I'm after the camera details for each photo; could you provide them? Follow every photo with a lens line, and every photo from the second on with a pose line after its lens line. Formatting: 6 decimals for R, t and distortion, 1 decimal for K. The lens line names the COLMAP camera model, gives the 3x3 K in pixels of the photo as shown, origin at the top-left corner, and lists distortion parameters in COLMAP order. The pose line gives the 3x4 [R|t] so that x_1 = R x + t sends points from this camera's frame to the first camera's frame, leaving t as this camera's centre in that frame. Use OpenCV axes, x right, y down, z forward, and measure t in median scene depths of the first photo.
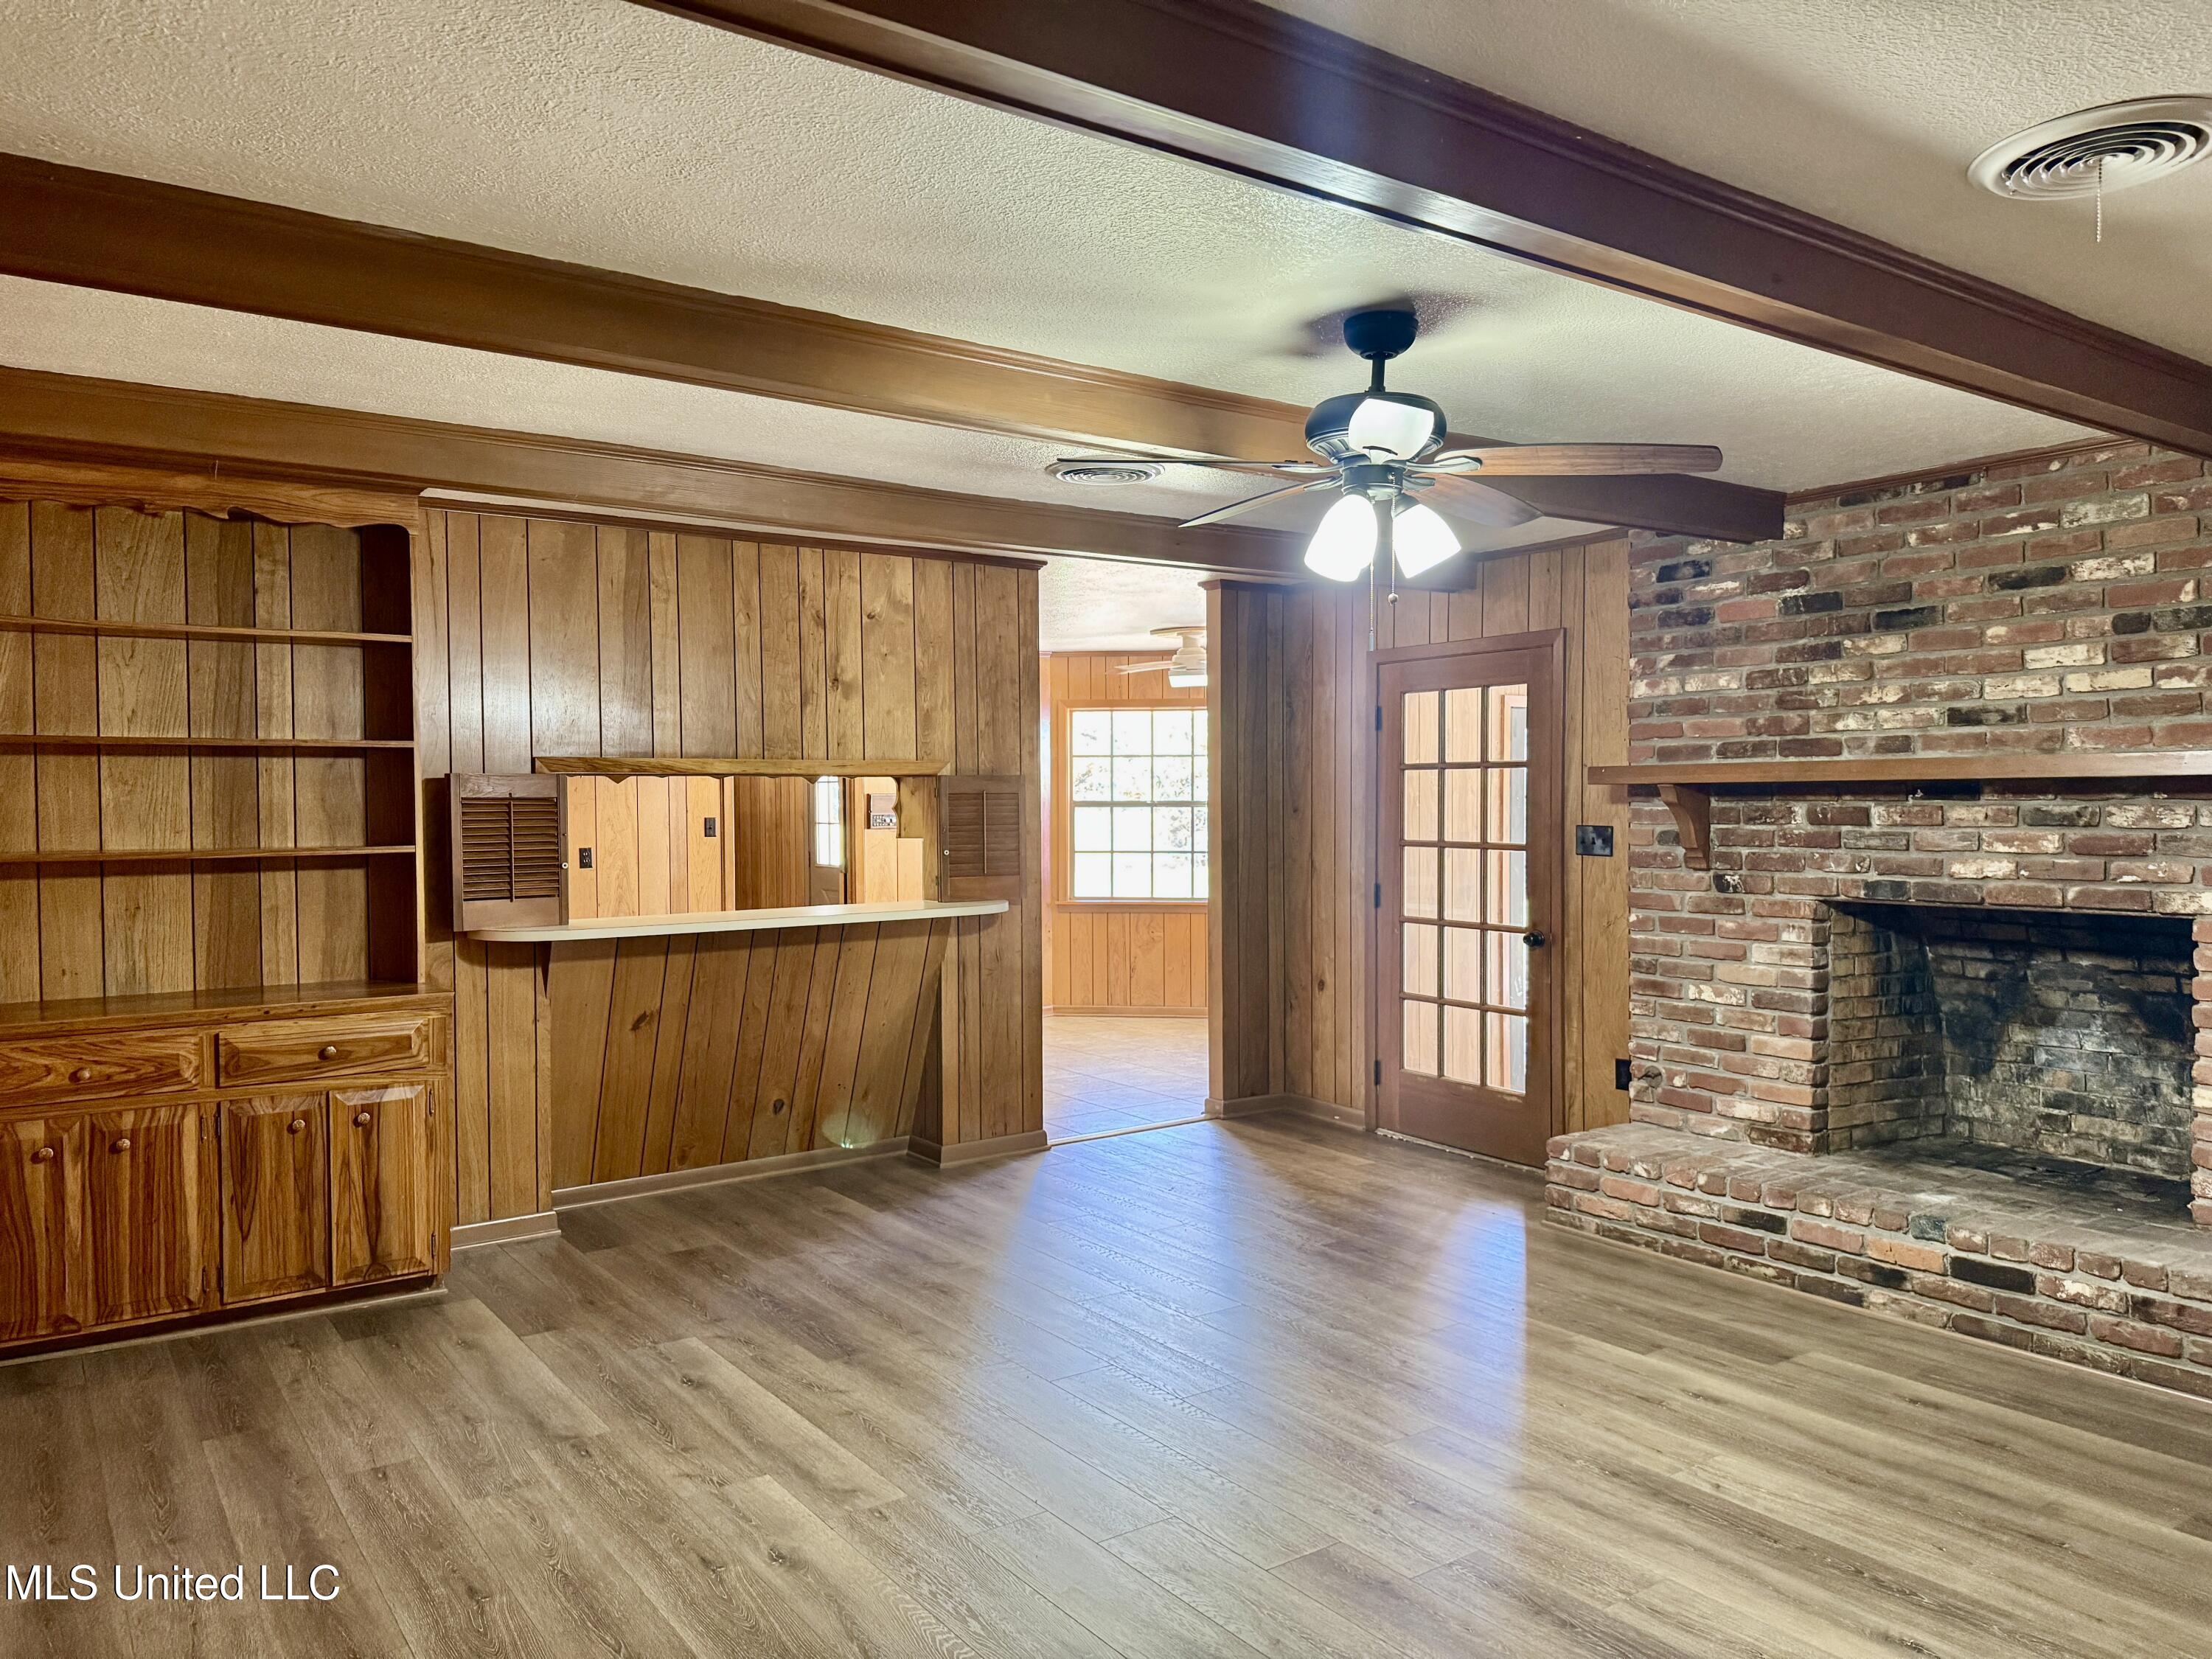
lens RADIAL K [[1573.1, 0, 1109.9], [0, 1573.1, 835.6], [0, 0, 1]] dist [0.026380, 0.002069]
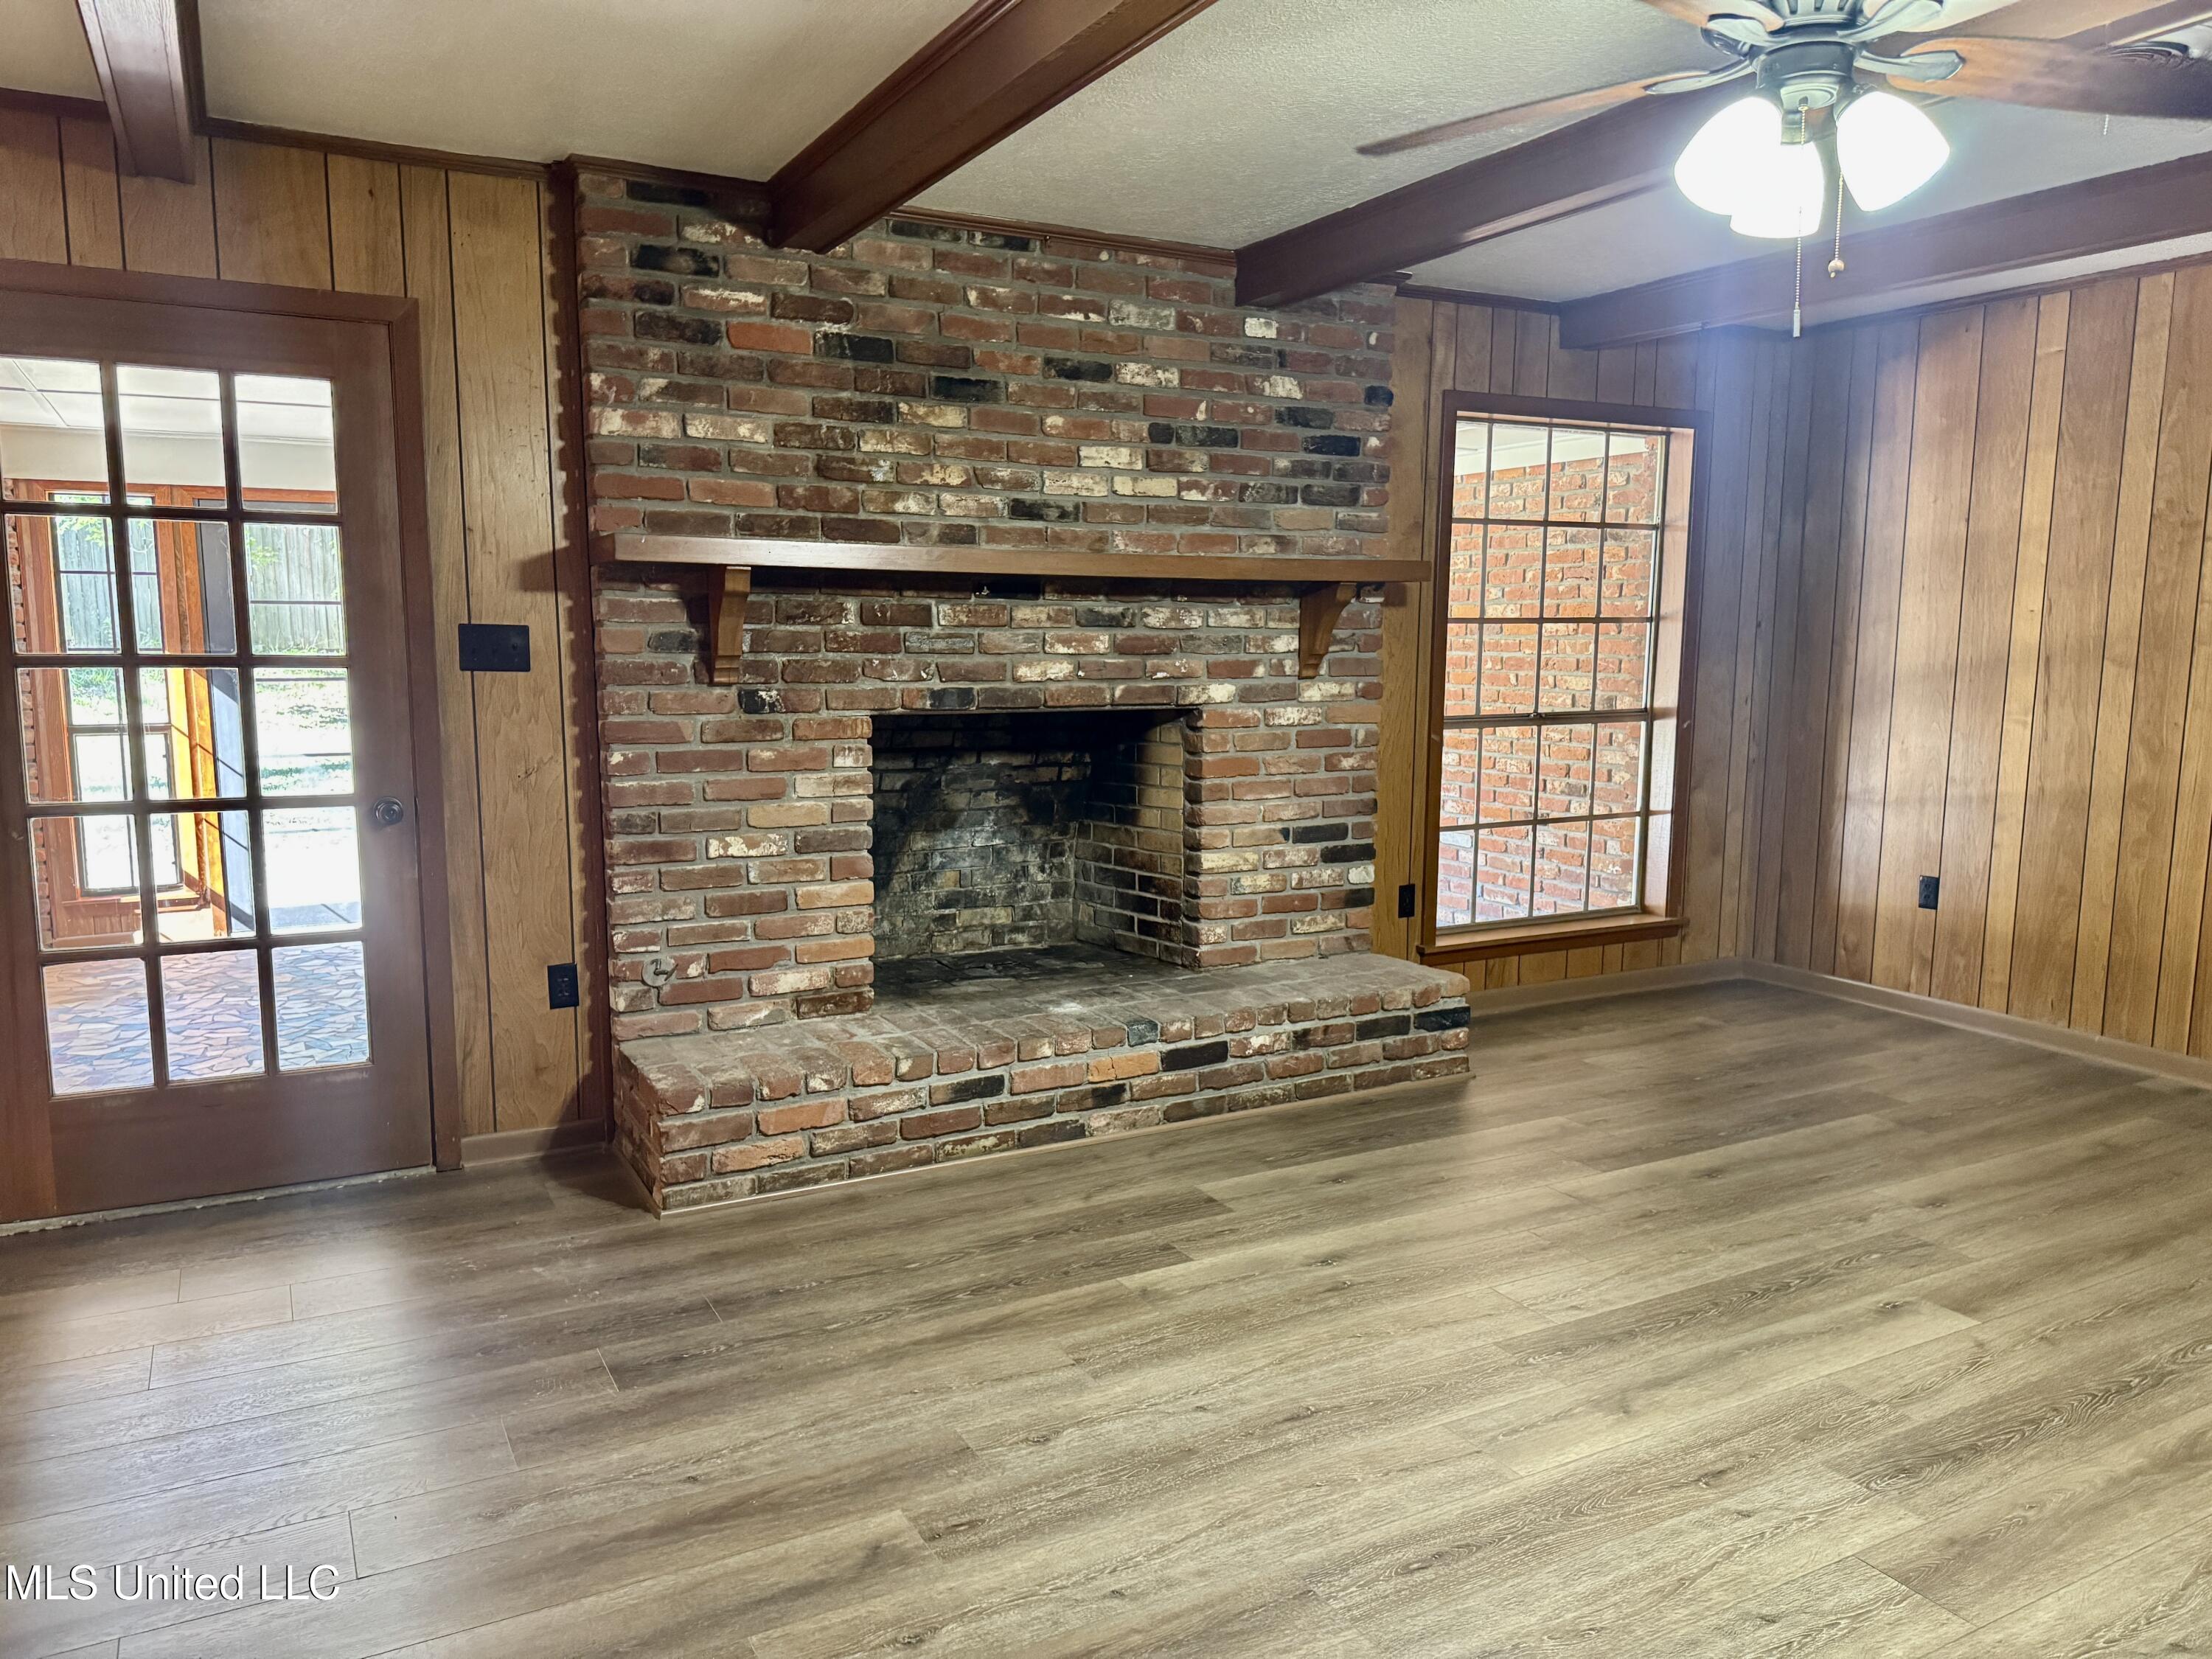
lens RADIAL K [[1556.9, 0, 1098.4], [0, 1556.9, 836.8], [0, 0, 1]] dist [0.201355, -0.358842]
pose [[0.123909, -0.123210, 0.984615, -0.391806], [0.015610, 0.992381, 0.122218, 0.005040], [-0.992171, 0.000226, 0.124888, 0.811607]]
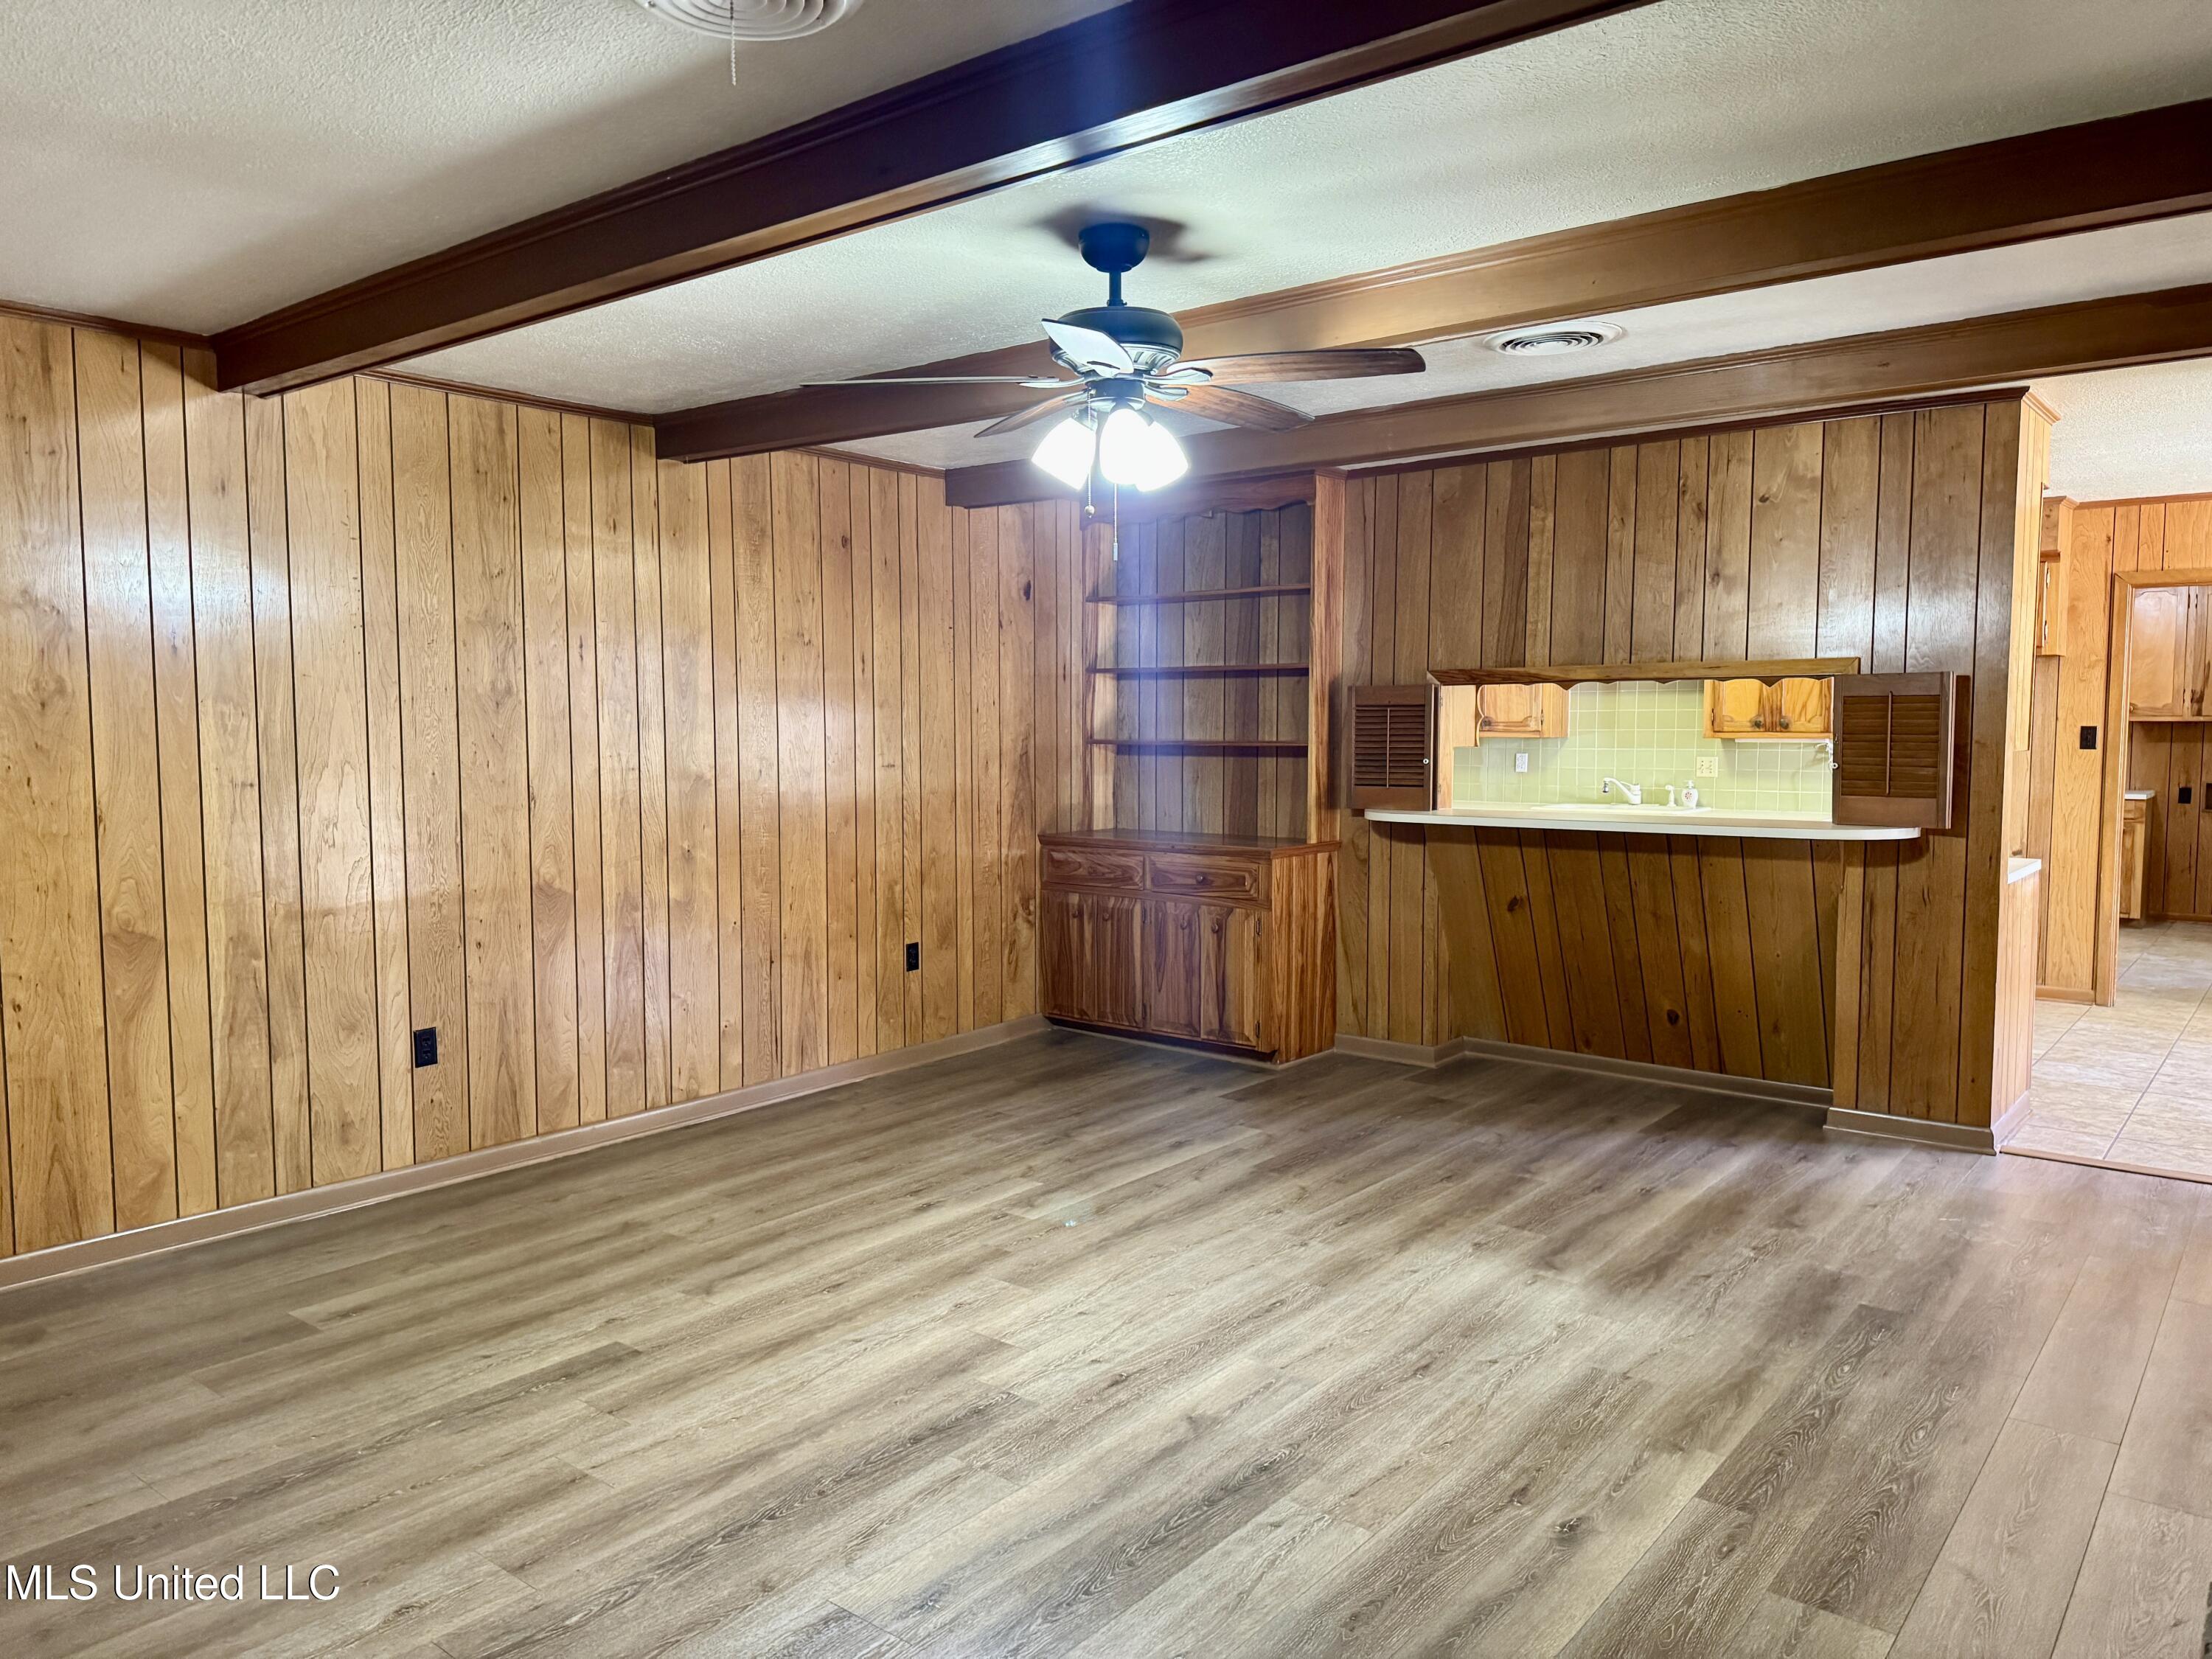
lens RADIAL K [[1556.9, 0, 1098.4], [0, 1556.9, 836.8], [0, 0, 1]] dist [0.201355, -0.358842]
pose [[0.263920, 0.079293, -0.961280, 0.793619], [-0.022710, 0.996850, 0.075992, -0.009351], [0.964277, 0.001775, 0.264890, 0.477868]]
